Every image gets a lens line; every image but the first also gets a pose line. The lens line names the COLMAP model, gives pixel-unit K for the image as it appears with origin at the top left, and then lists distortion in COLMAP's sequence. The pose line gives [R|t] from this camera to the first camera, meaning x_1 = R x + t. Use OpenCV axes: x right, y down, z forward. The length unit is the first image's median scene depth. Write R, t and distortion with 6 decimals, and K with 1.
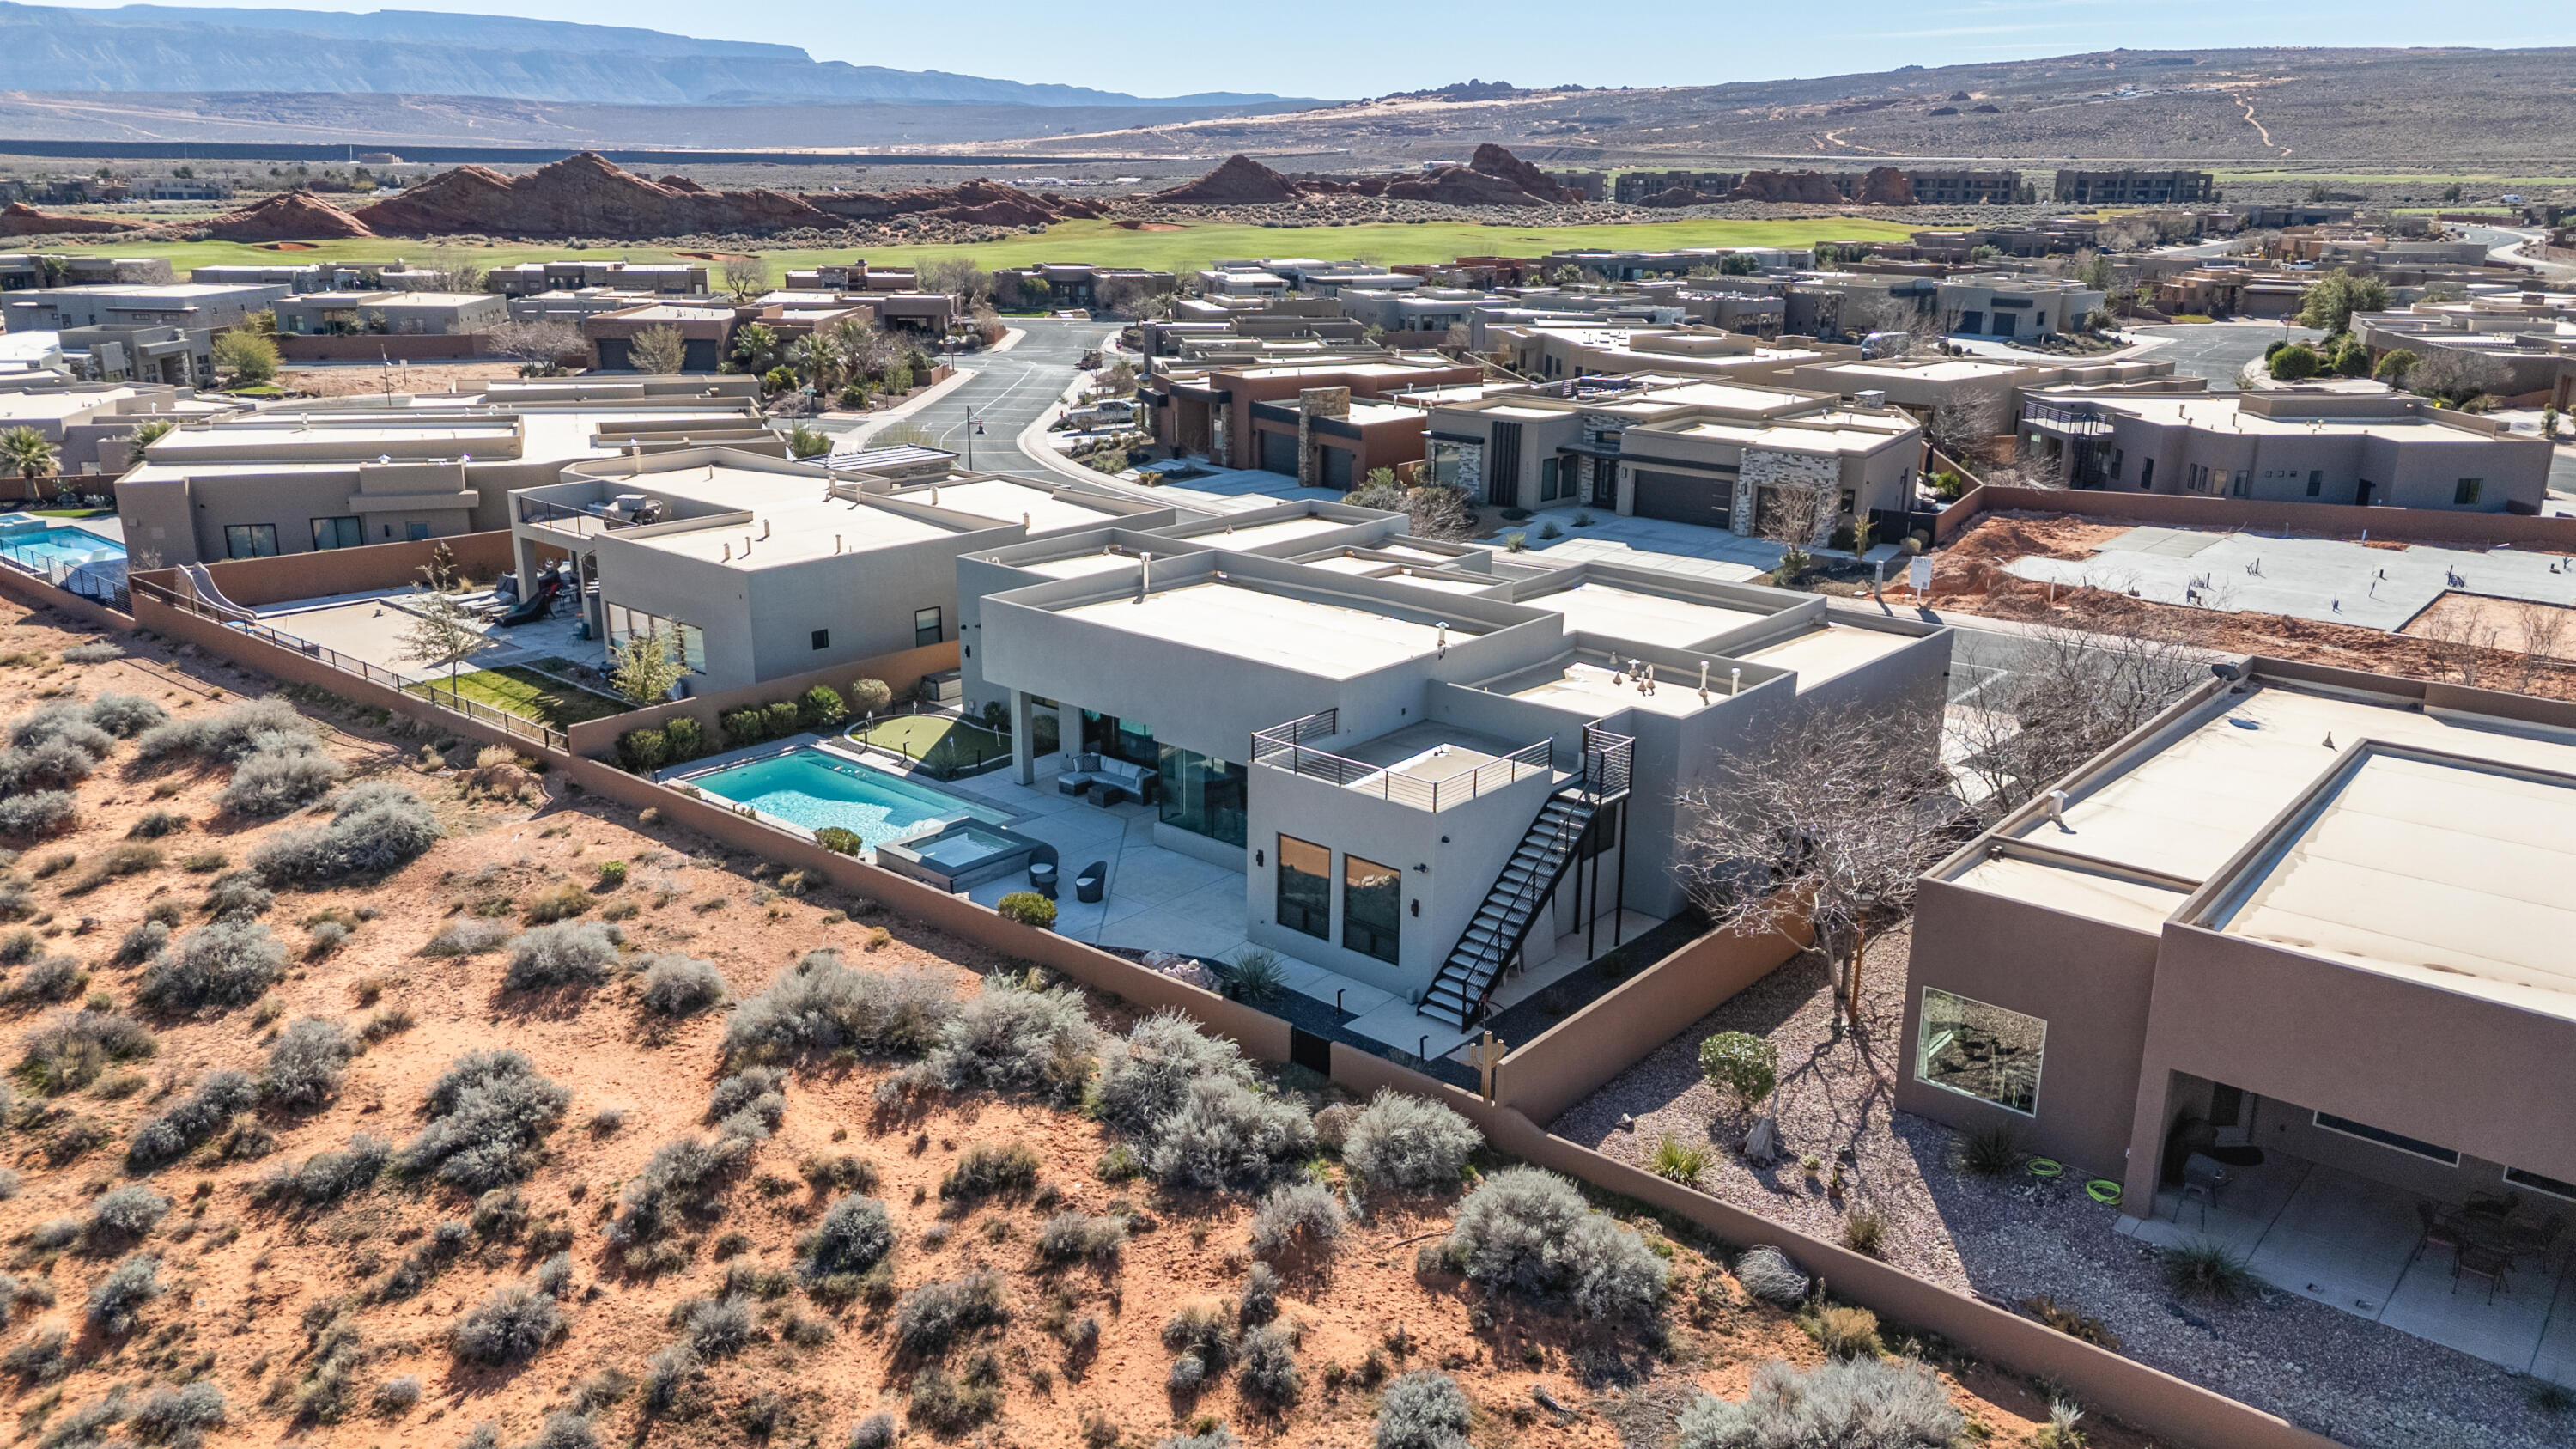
lens RADIAL K [[1857.4, 0, 1288.0], [0, 1857.4, 724.5], [0, 0, 1]] dist [0.118838, -0.165858]
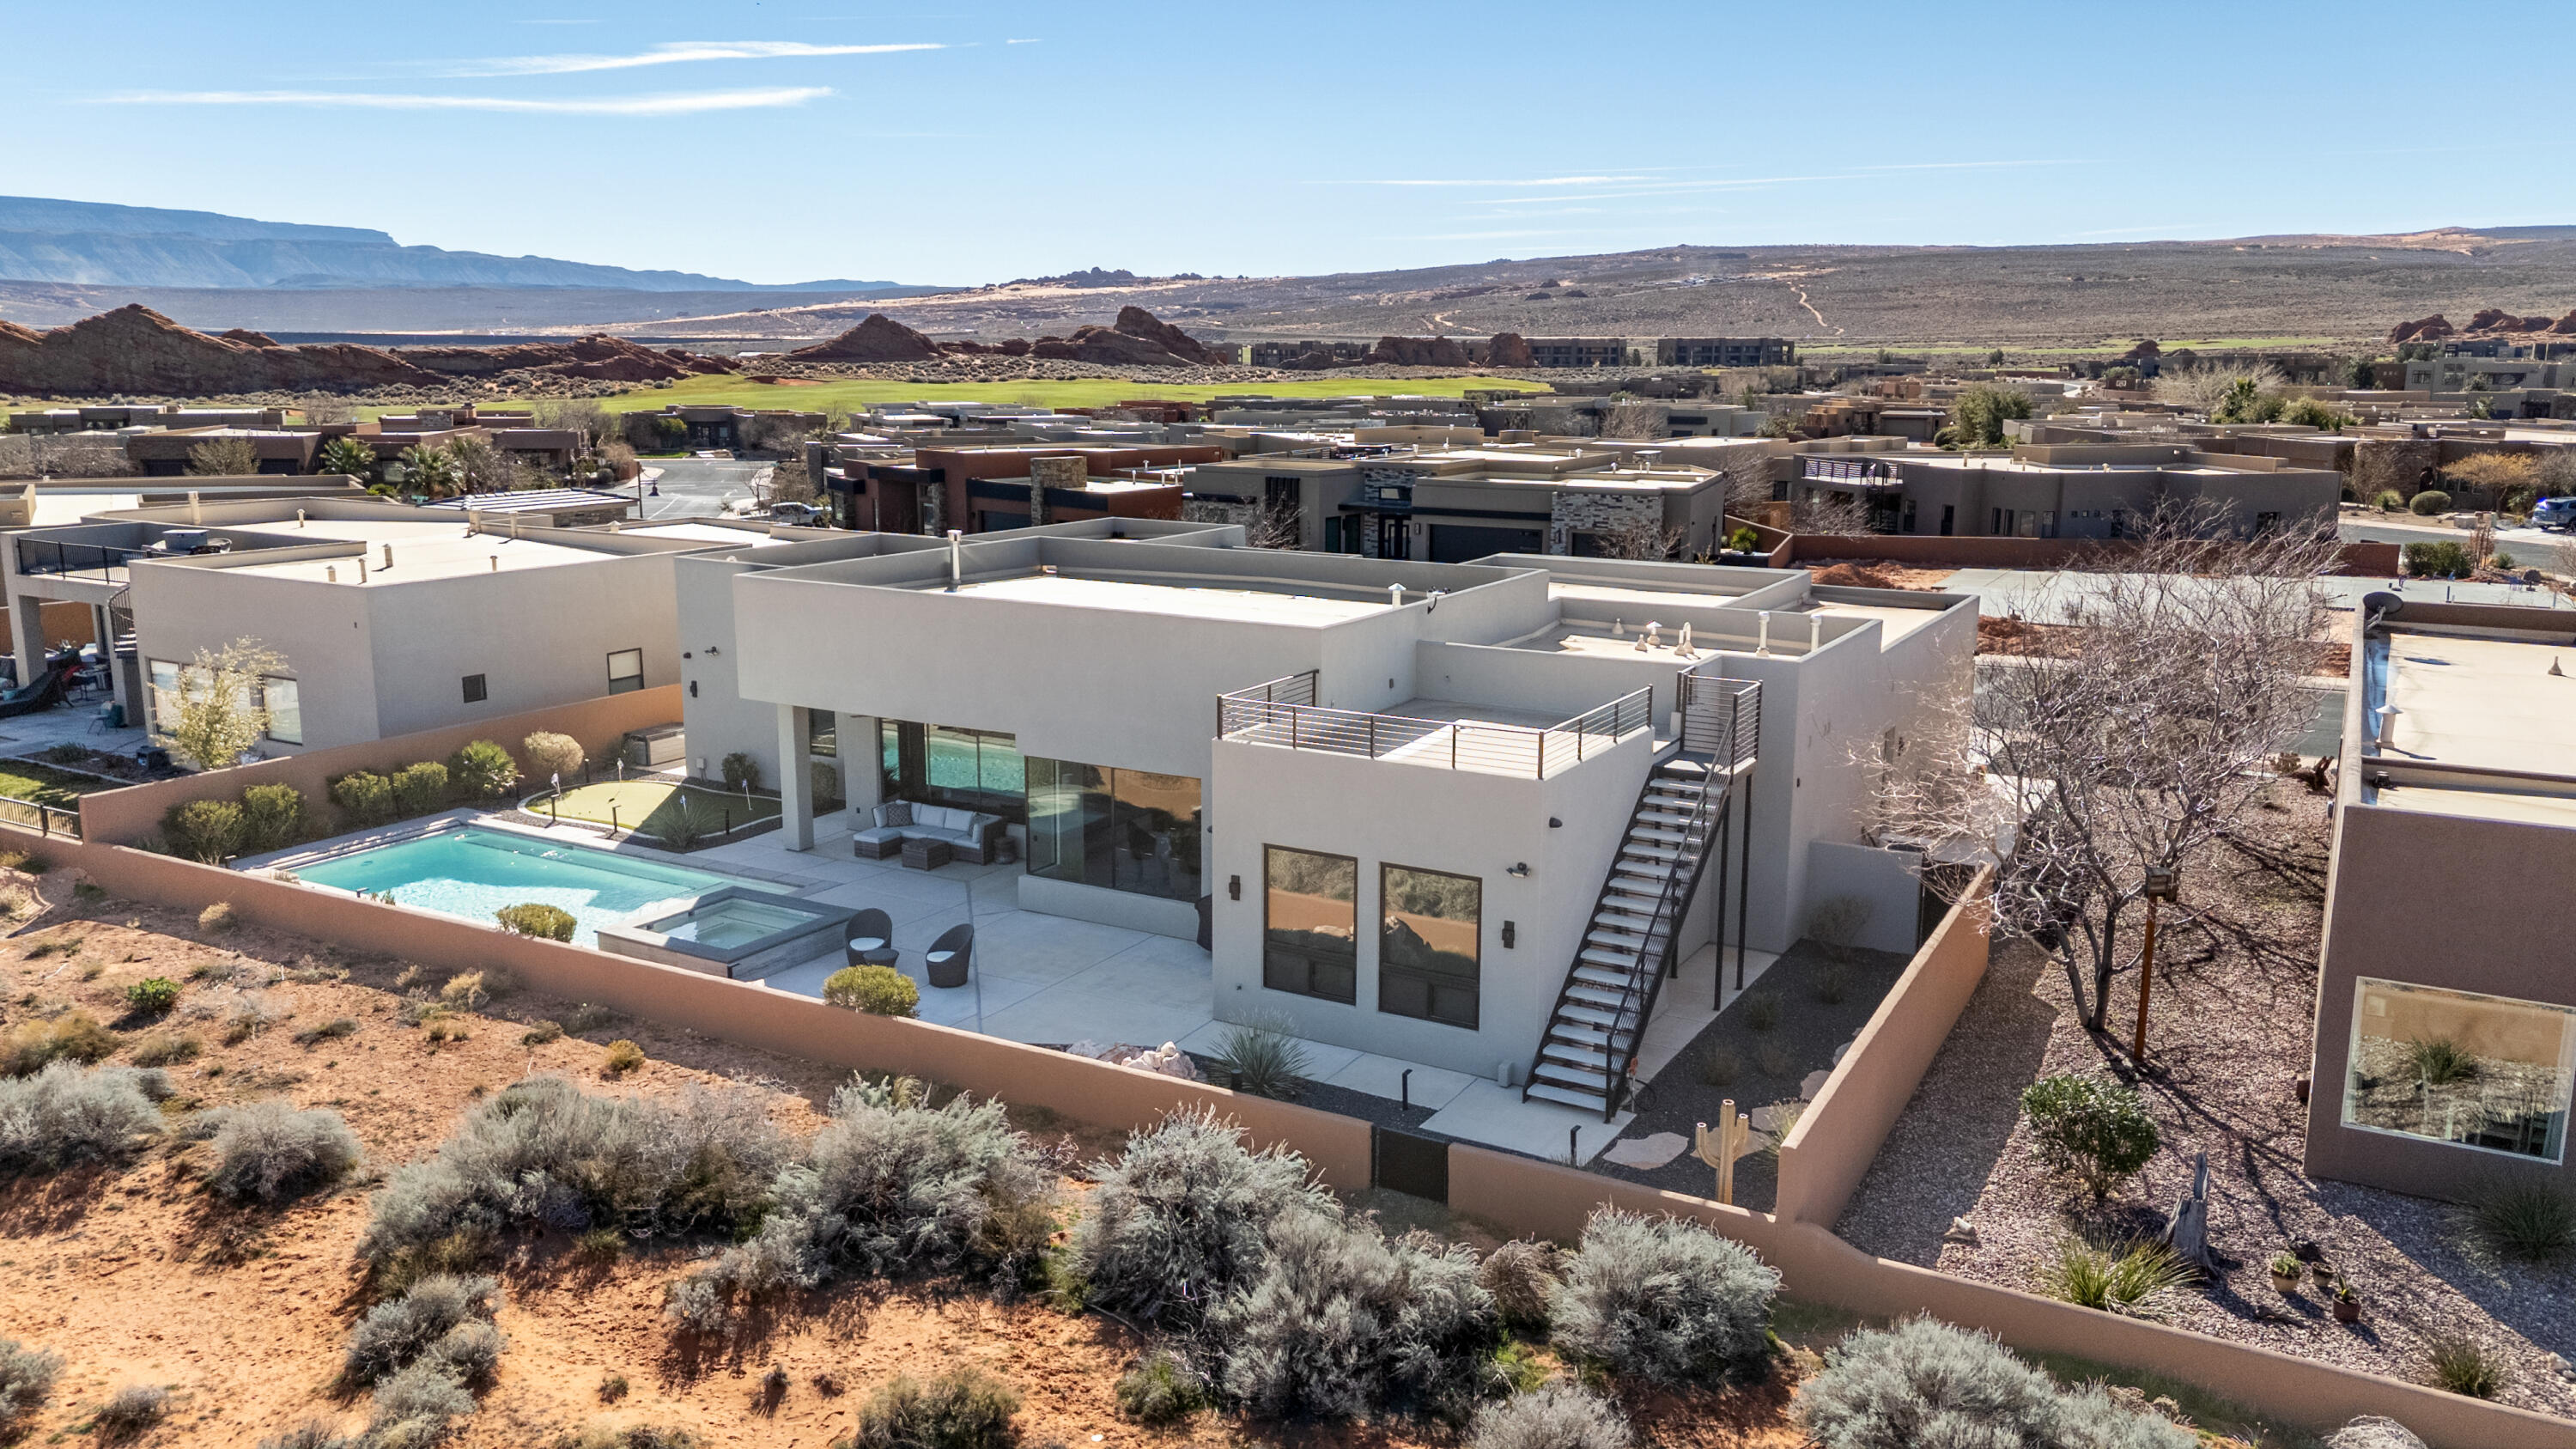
lens RADIAL K [[1868.1, 0, 1288.0], [0, 1868.1, 724.5], [0, 0, 1]] dist [0.066298, -0.043708]
pose [[0.981342, -0.040522, 0.187951, -0.116198], [0.057673, 0.994564, -0.086700, 0.071485], [-0.183416, 0.095922, 0.978344, 0.339267]]
